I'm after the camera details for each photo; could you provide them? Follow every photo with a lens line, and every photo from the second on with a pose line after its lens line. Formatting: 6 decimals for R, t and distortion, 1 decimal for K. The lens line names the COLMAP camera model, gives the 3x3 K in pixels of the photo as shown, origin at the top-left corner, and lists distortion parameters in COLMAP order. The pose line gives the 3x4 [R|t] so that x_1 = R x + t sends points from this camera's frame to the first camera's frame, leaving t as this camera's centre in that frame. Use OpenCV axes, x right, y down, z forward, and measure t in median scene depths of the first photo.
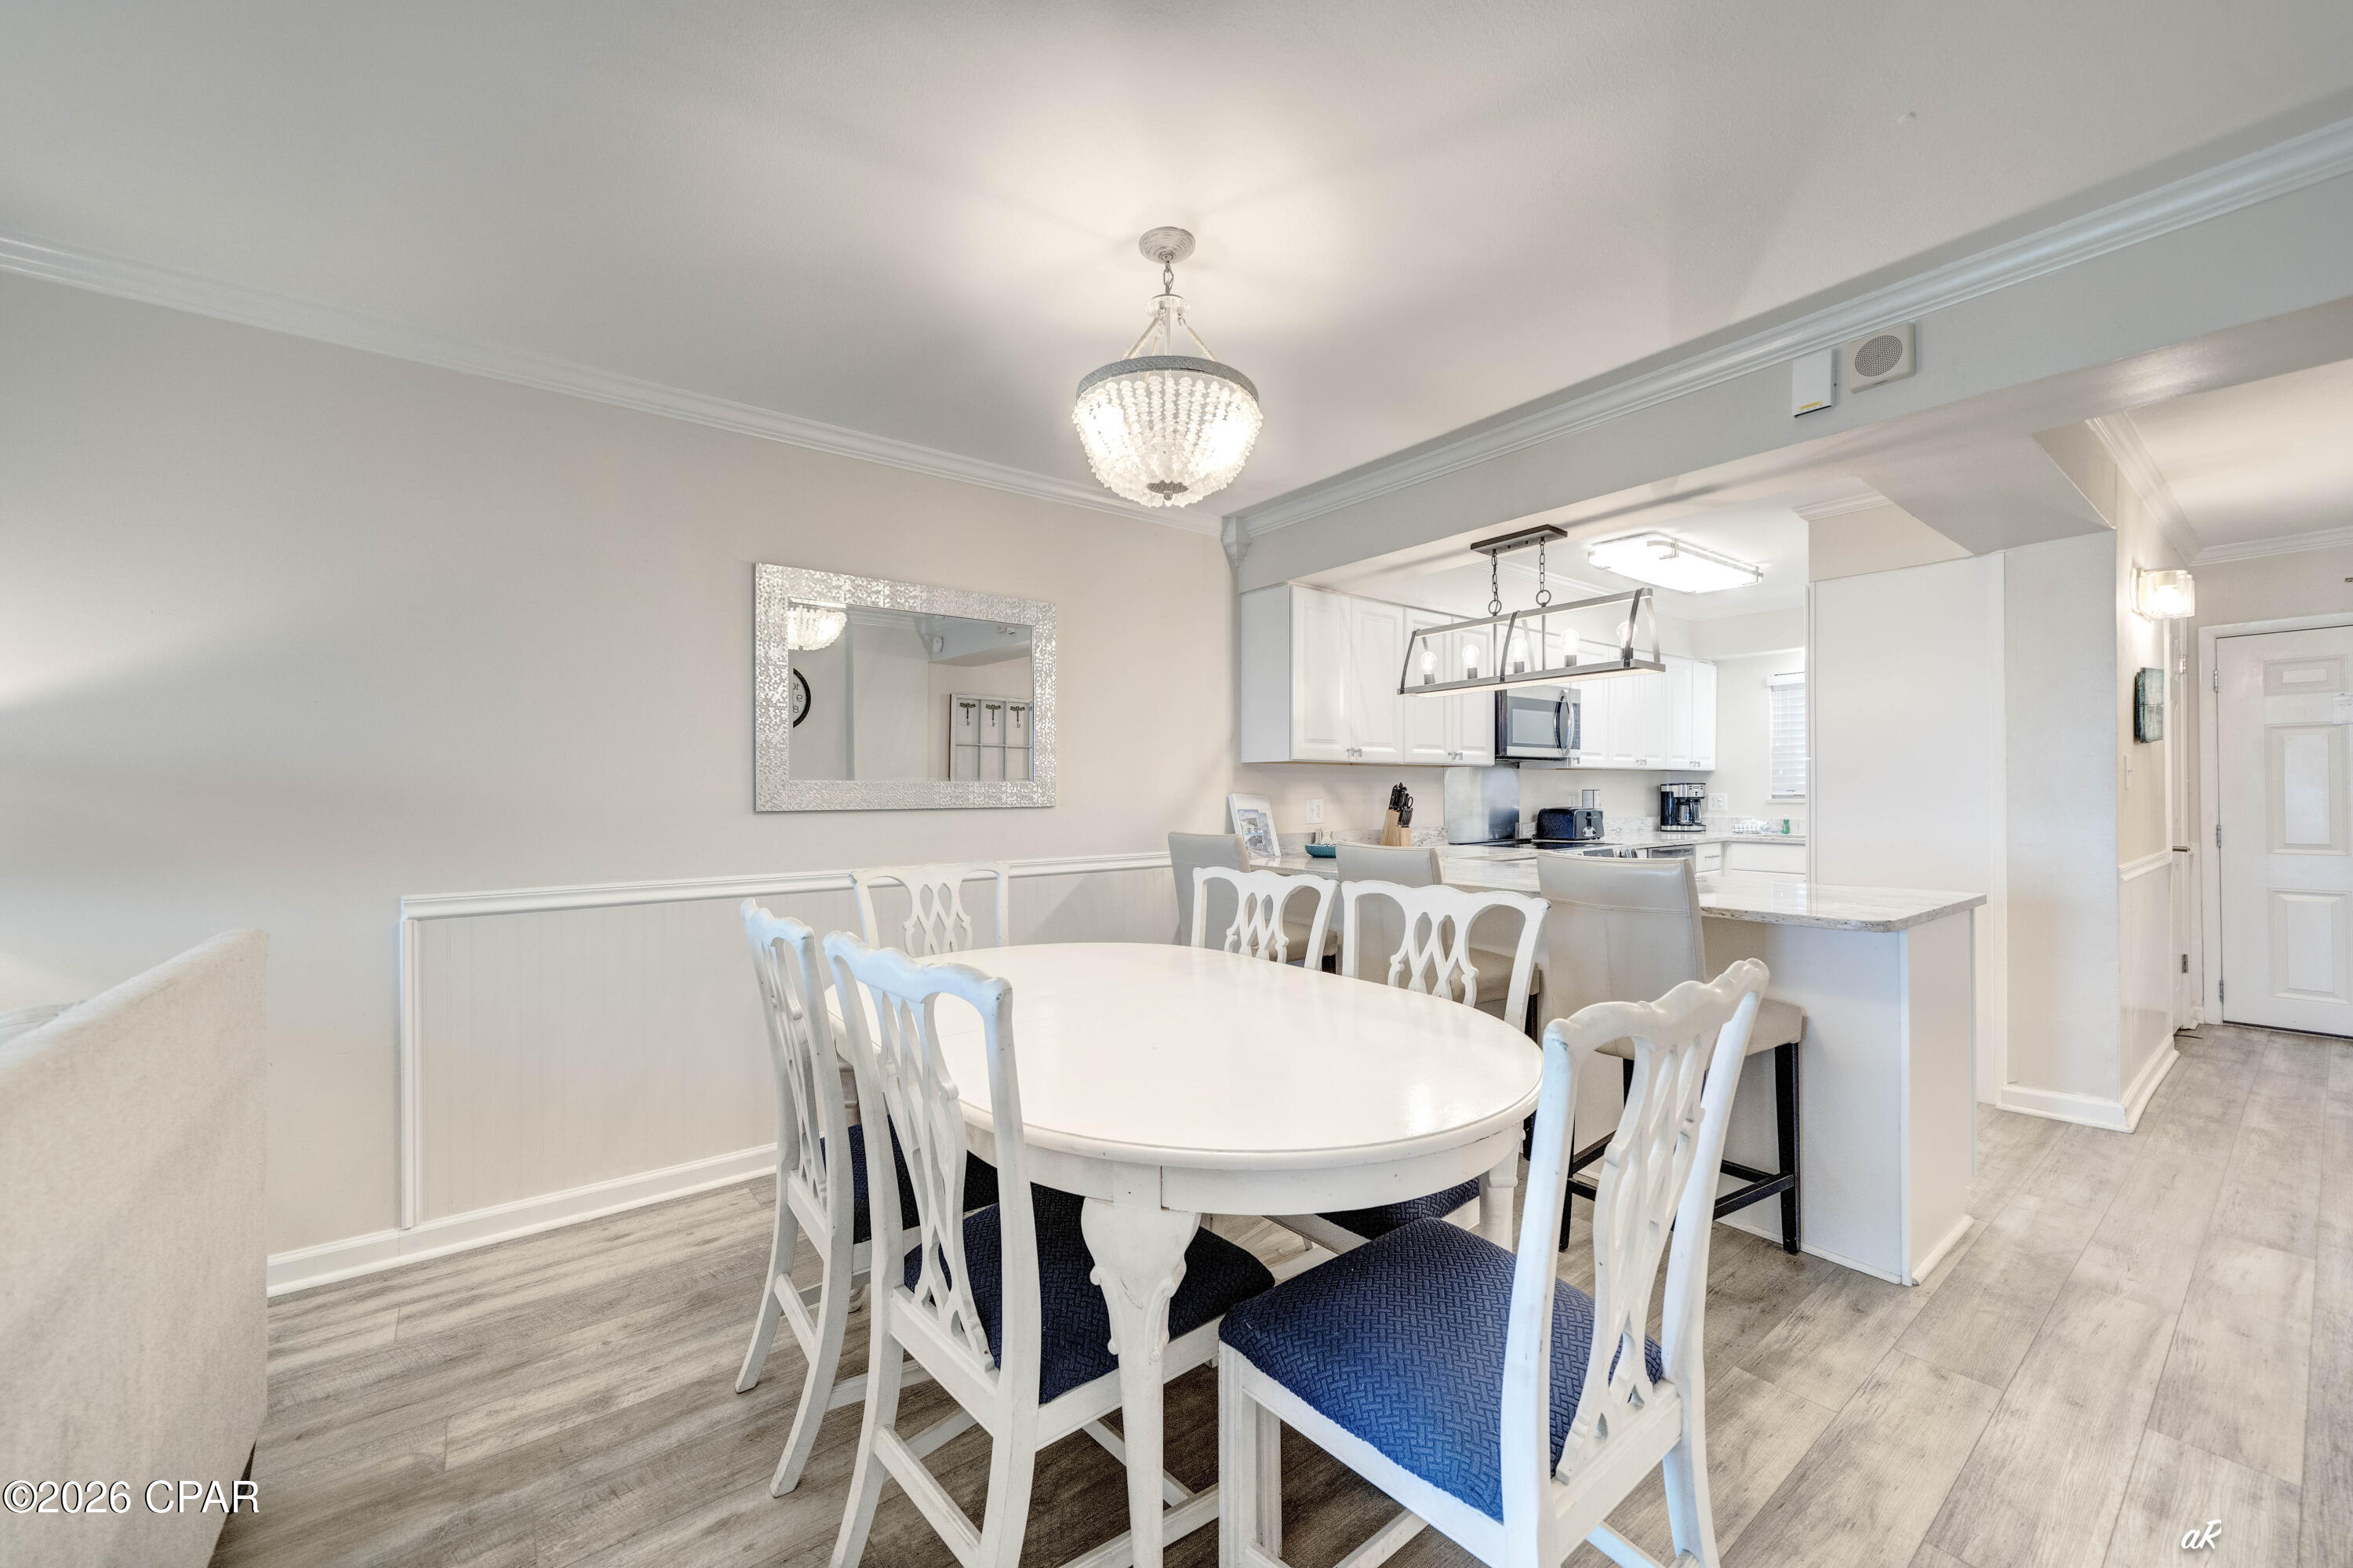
lens RADIAL K [[900.9, 0, 1241.8], [0, 900.9, 795.1], [0, 0, 1]] dist [-0.001794, 0.000086]
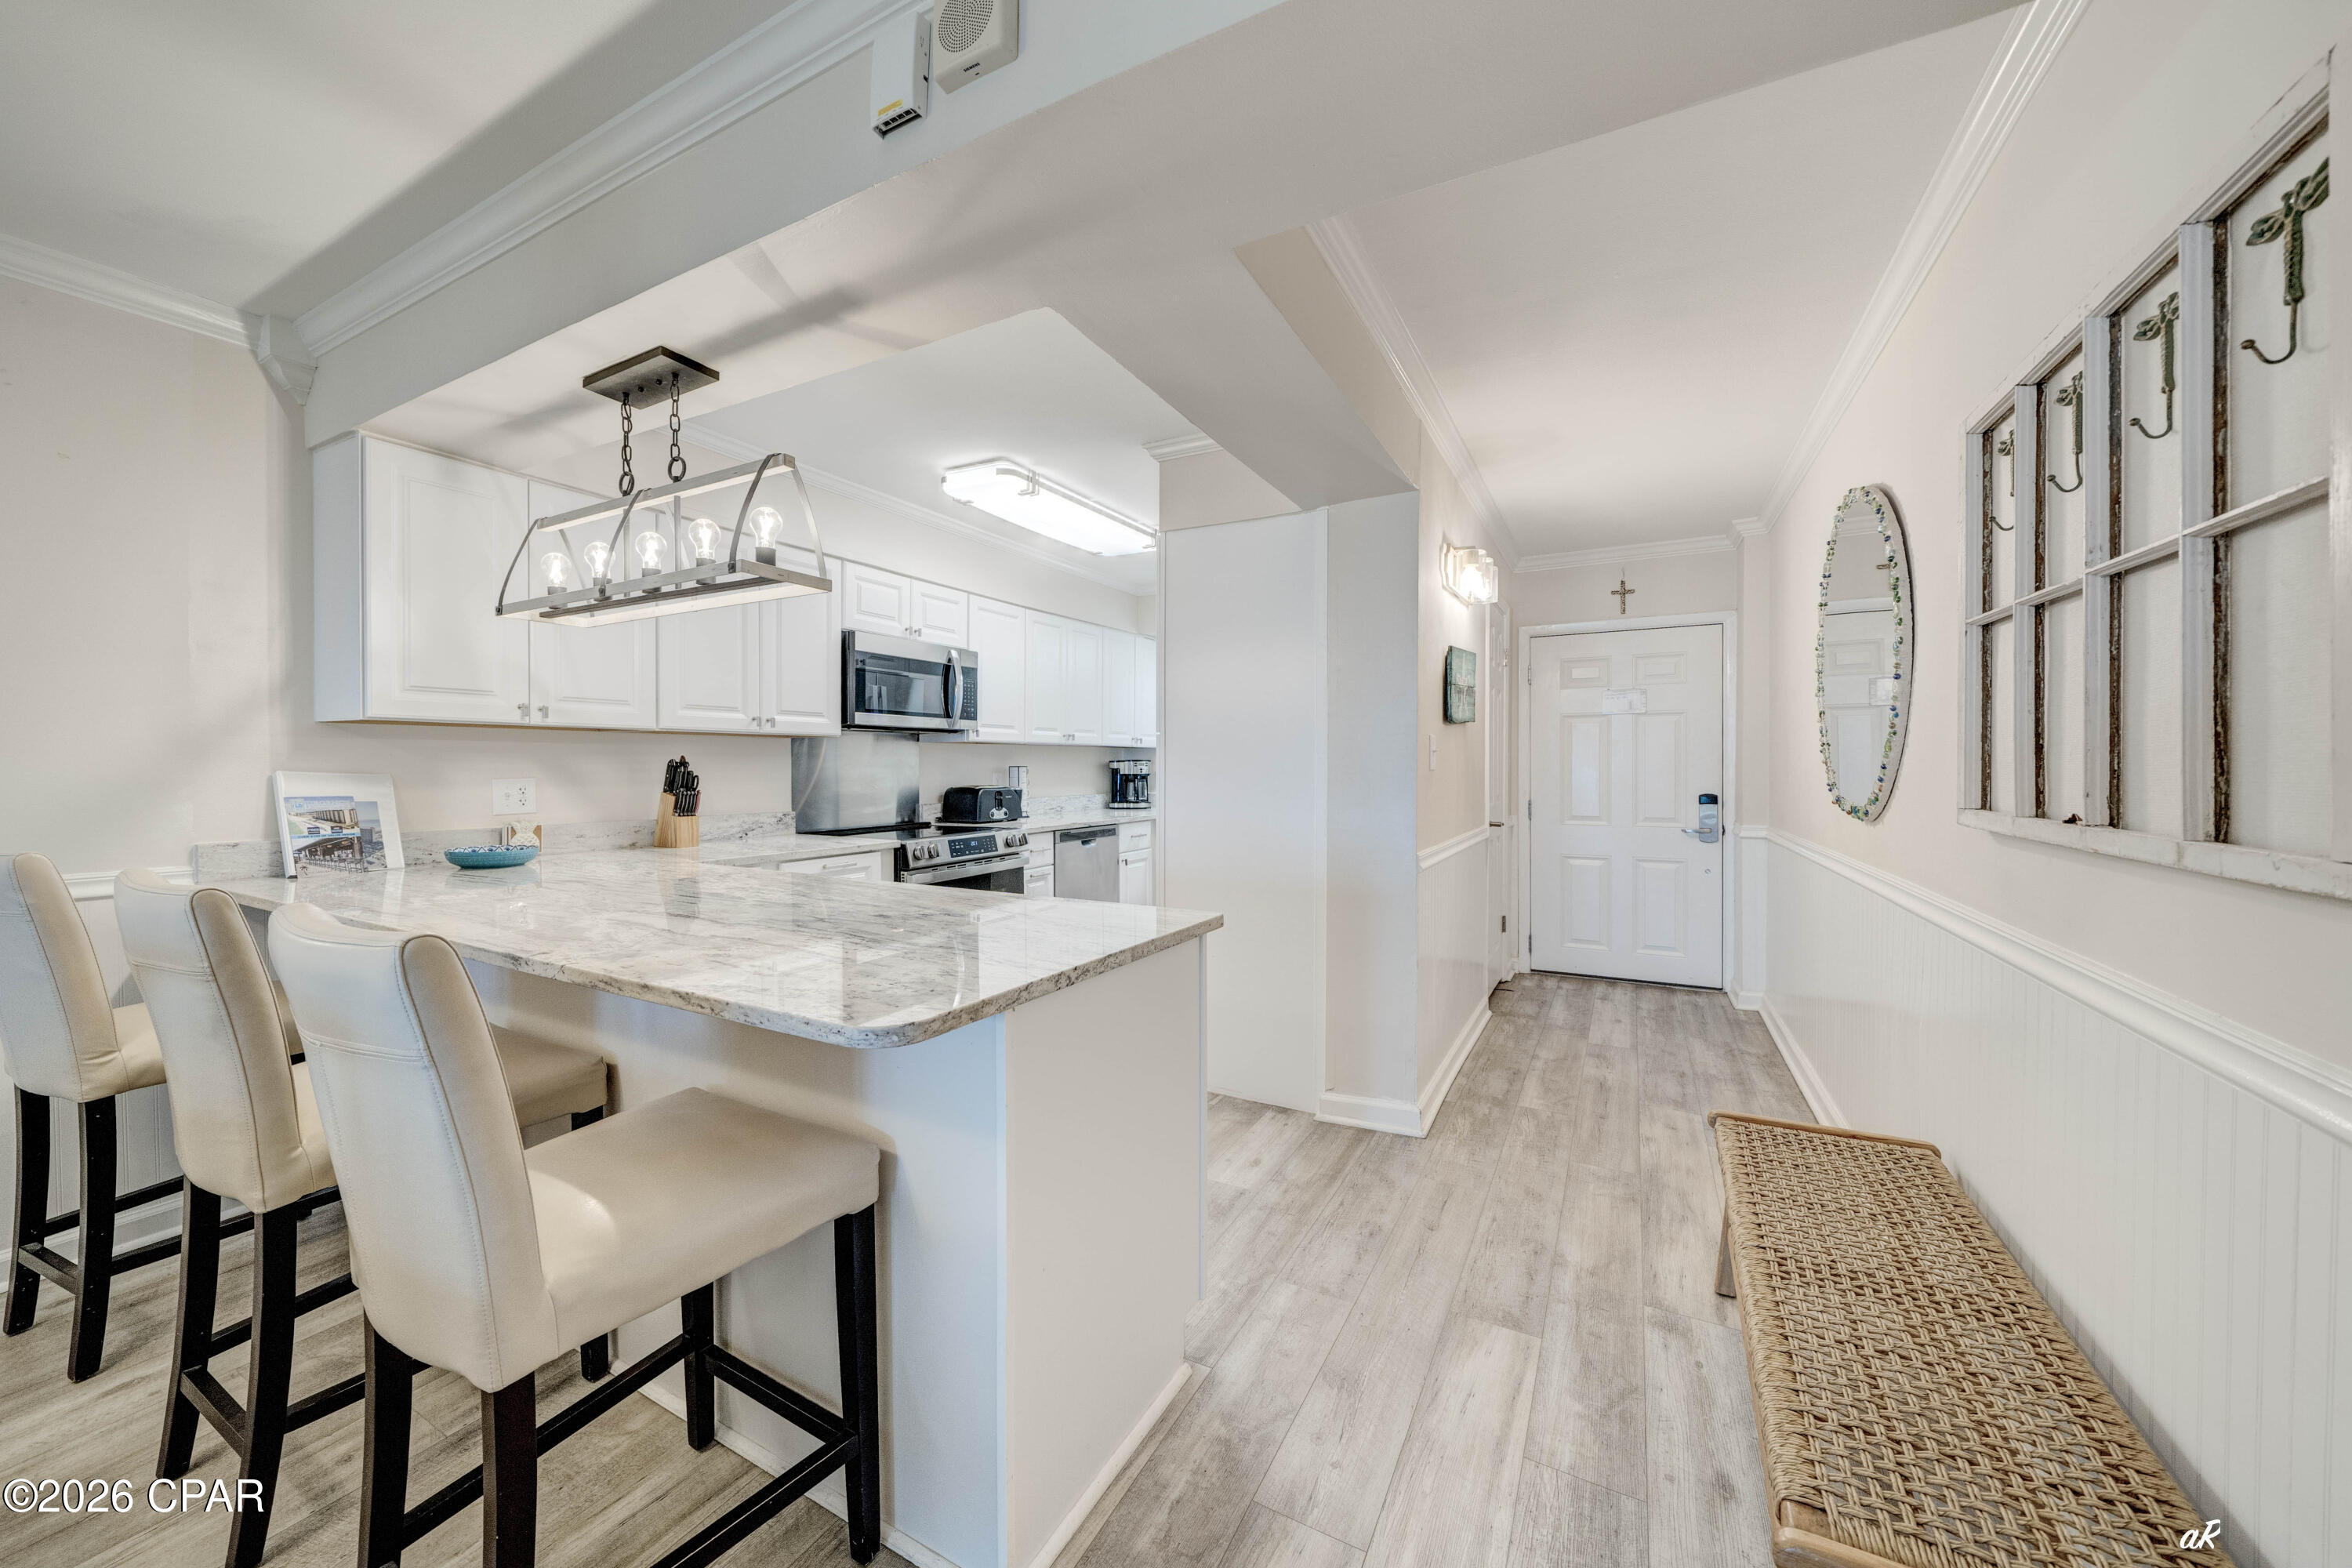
lens RADIAL K [[828.0, 0, 1176.0], [0, 828.0, 784.0], [0, 0, 1]] dist [-0.001371, -0.000082]
pose [[0.925340, -0.002965, 0.379128, 0.340839], [-0.003991, 0.999838, 0.017560, -0.005467], [-0.379118, -0.017762, 0.925178, 0.246563]]
